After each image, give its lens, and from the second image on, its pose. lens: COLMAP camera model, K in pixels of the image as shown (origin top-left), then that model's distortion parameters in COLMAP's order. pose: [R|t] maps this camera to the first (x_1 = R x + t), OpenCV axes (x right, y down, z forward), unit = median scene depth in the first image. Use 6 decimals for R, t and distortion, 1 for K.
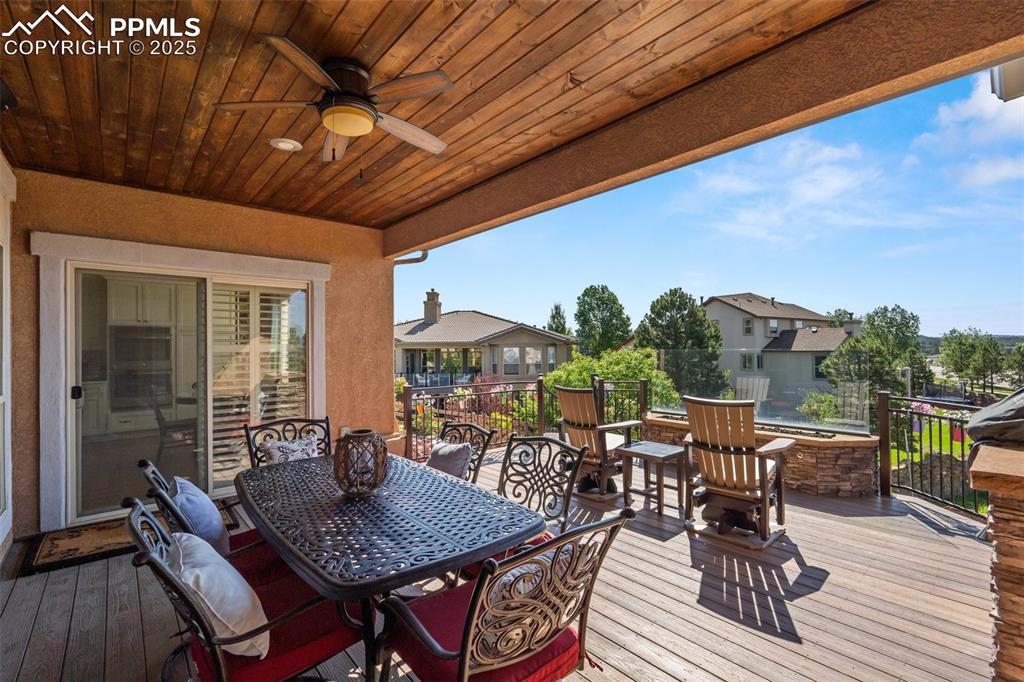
lens RADIAL K [[454.1, 0, 515.4], [0, 454.1, 346.5], [0, 0, 1]] dist [-0.005283, 0.000357]
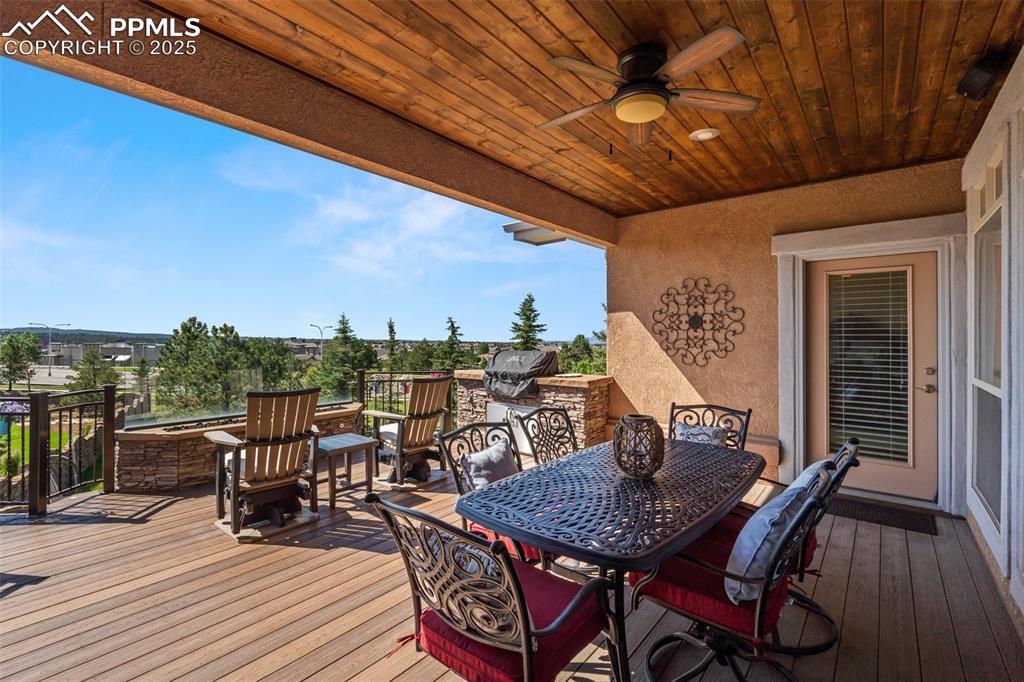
lens RADIAL K [[454.1, 0, 508.9], [0, 454.1, 335.7], [0, 0, 1]] dist [-0.005283, 0.000357]
pose [[-0.160151, 0.009957, 0.987042, -0.100406], [-0.001914, 0.999944, -0.010397, 0.001109], [-0.987091, -0.003554, -0.160123, 0.111702]]
